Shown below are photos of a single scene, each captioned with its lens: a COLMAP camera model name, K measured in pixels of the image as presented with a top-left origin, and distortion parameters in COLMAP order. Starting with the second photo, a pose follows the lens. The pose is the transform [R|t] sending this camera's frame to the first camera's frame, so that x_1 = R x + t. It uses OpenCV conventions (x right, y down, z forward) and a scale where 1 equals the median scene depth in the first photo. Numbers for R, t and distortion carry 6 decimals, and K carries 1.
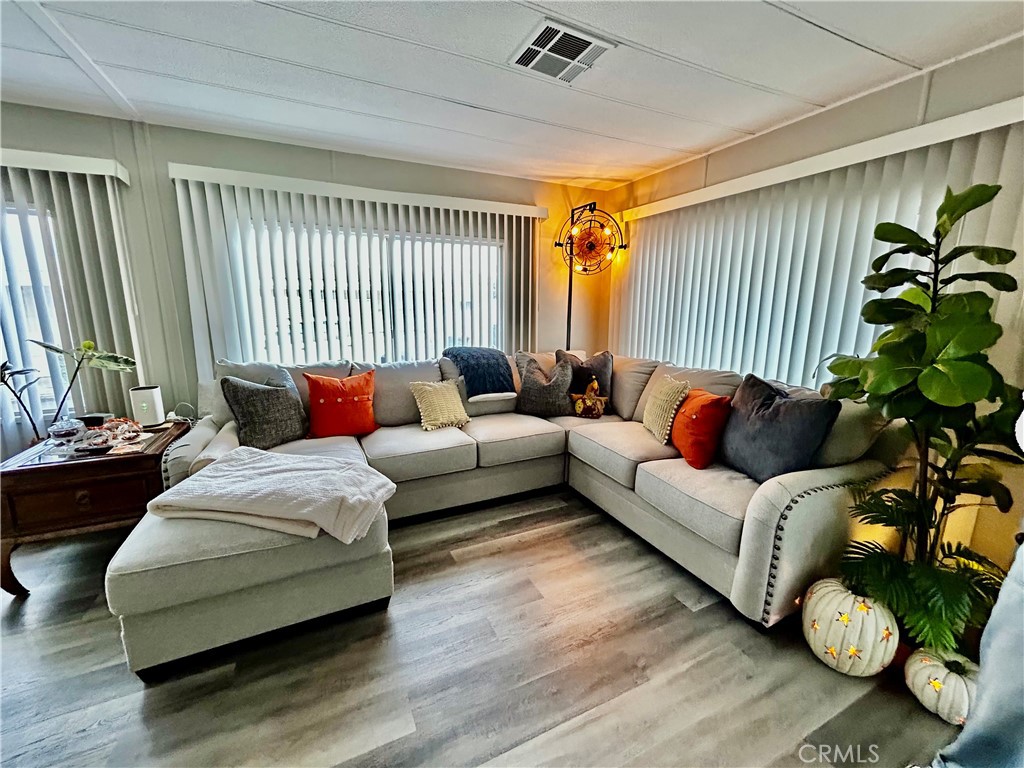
lens RADIAL K [[415.2, 0, 508.9], [0, 415.2, 384.1], [0, 0, 1]] dist [0.000806, 0.000771]
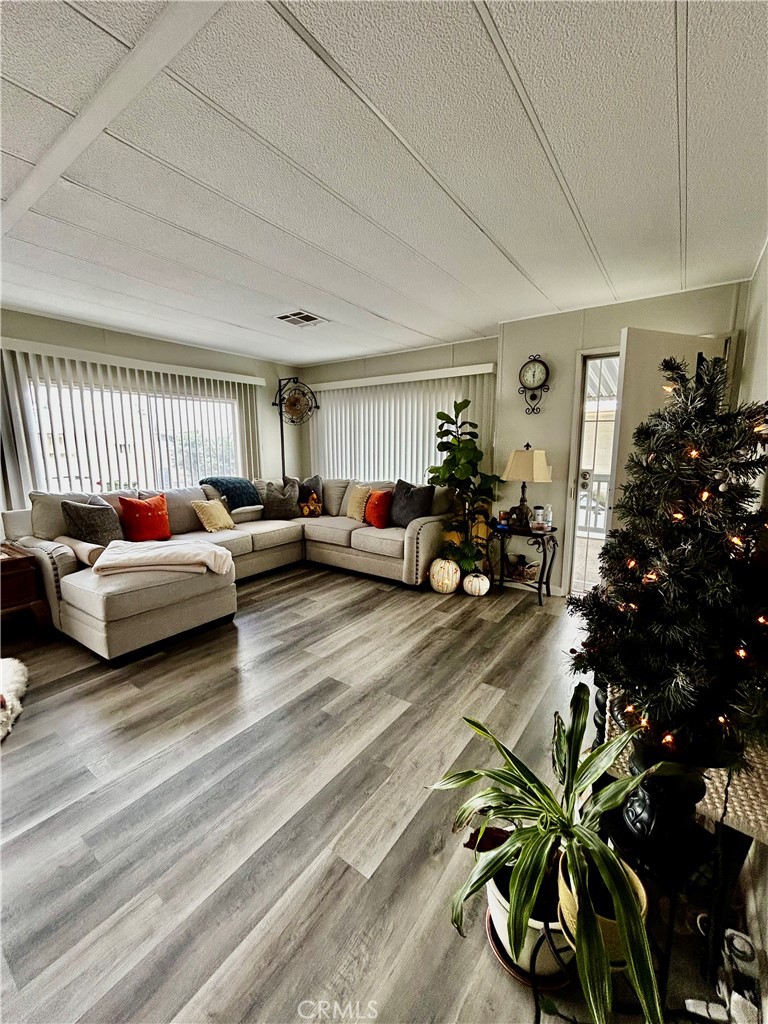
lens RADIAL K [[415.2, 0, 385.2], [0, 415.2, 513.1], [0, 0, 1]] dist [0.000806, 0.000771]
pose [[0.872552, -0.086041, 0.480885, -0.424315], [0.100484, 0.994929, -0.004311, 0.132437], [-0.478076, 0.052083, 0.876773, -0.666696]]
